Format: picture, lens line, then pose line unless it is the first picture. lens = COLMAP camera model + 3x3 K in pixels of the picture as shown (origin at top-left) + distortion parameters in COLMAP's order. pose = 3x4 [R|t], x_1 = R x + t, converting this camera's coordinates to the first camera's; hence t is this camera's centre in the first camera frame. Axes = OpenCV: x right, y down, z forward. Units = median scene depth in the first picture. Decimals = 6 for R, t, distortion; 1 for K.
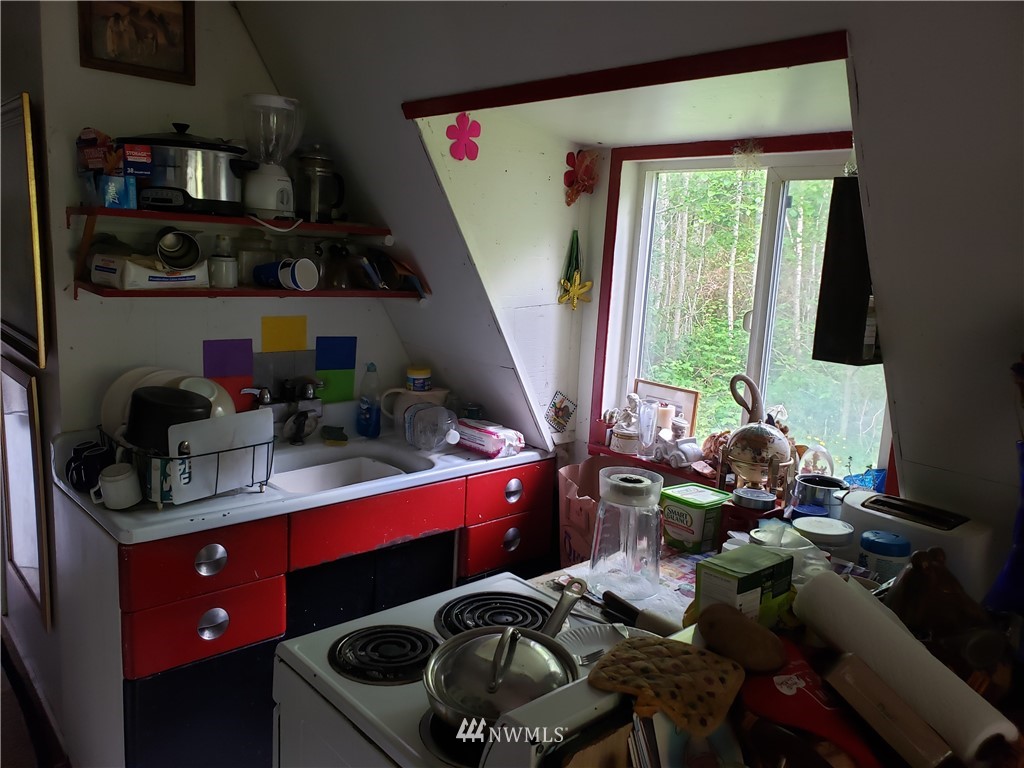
lens RADIAL K [[793.2, 0, 509.3], [0, 793.2, 388.4], [0, 0, 1]] dist [0.012489, 0.003979]
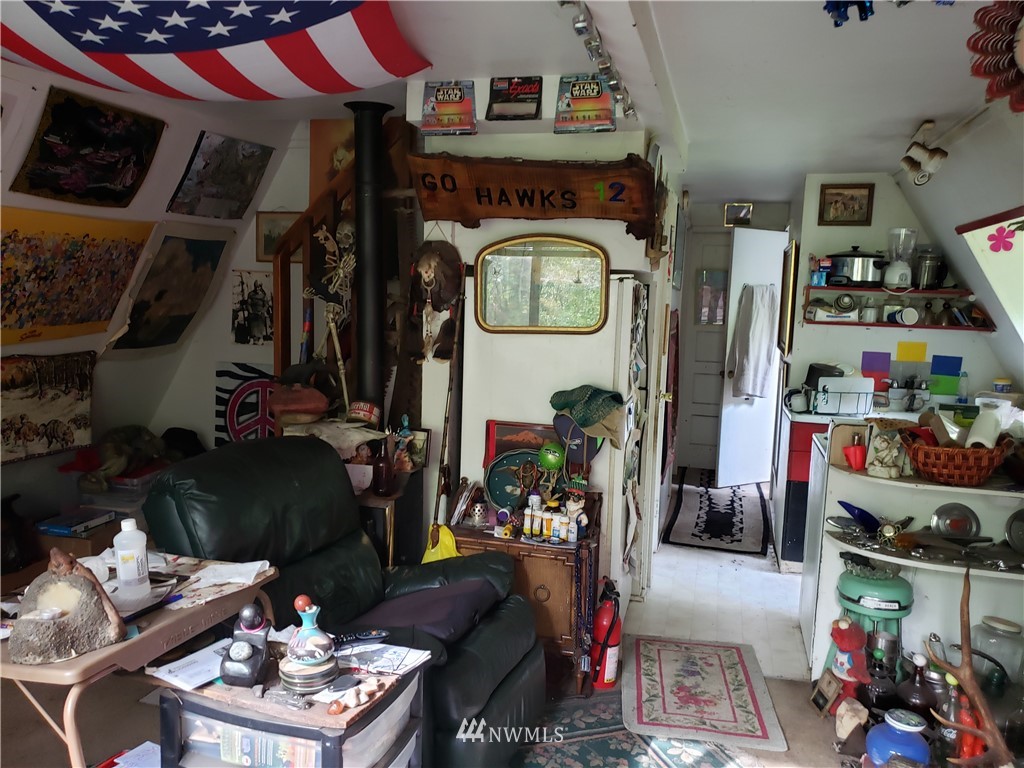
lens RADIAL K [[793.2, 0, 510.4], [0, 793.2, 385.2], [0, 0, 1]] dist [0.012489, 0.003979]
pose [[0.552351, 0.062638, -0.831255, 0.867158], [-0.152246, 0.987981, -0.026716, 0.232603], [0.819591, 0.141312, 0.555249, -0.886378]]
